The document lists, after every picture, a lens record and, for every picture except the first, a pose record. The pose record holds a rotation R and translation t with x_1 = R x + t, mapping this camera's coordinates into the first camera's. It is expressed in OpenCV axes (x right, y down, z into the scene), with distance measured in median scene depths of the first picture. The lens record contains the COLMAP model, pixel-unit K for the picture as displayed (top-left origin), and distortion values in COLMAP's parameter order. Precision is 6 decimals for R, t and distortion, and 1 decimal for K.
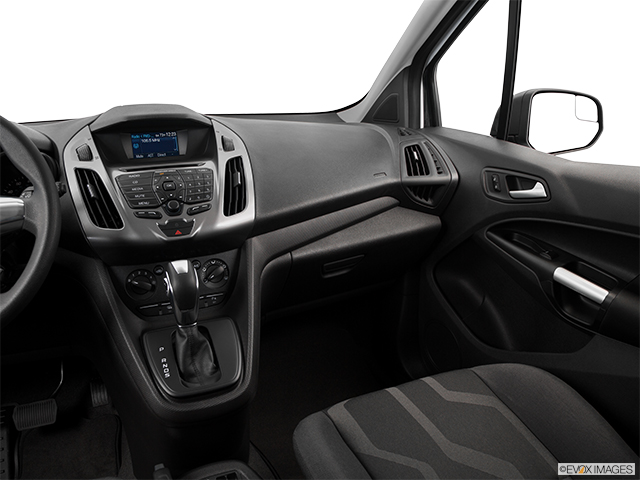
lens RADIAL K [[484.1, 0, 320.1], [0, 484.1, 239.1], [0, 0, 1]] dist [-0.127841, 0.062960]
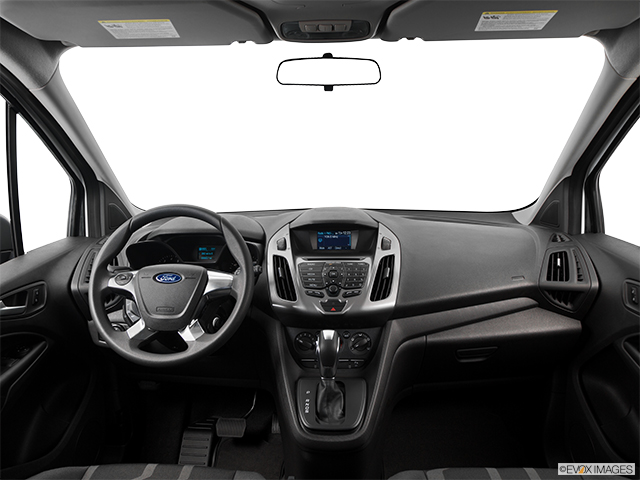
lens RADIAL K [[484.1, 0, 321.4], [0, 484.1, 239.7], [0, 0, 1]] dist [-0.127841, 0.062960]
pose [[0.888300, 0.063268, -0.454886, 0.259869], [-0.128421, 0.985174, -0.113757, -0.043658], [0.440944, 0.159467, 0.883254, -0.236659]]
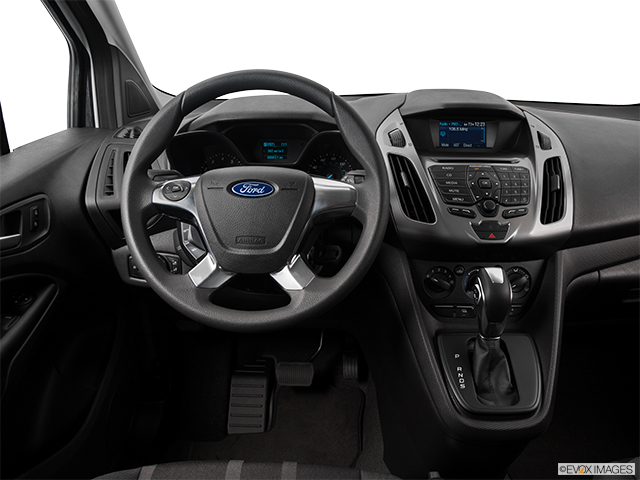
lens RADIAL K [[484.1, 0, 323.2], [0, 484.1, 235.6], [0, 0, 1]] dist [-0.127841, 0.062960]
pose [[0.900579, 0.153366, -0.406740, -0.194073], [-0.134223, 0.988080, 0.075379, -0.036101], [0.413452, -0.013291, 0.910429, 0.022481]]
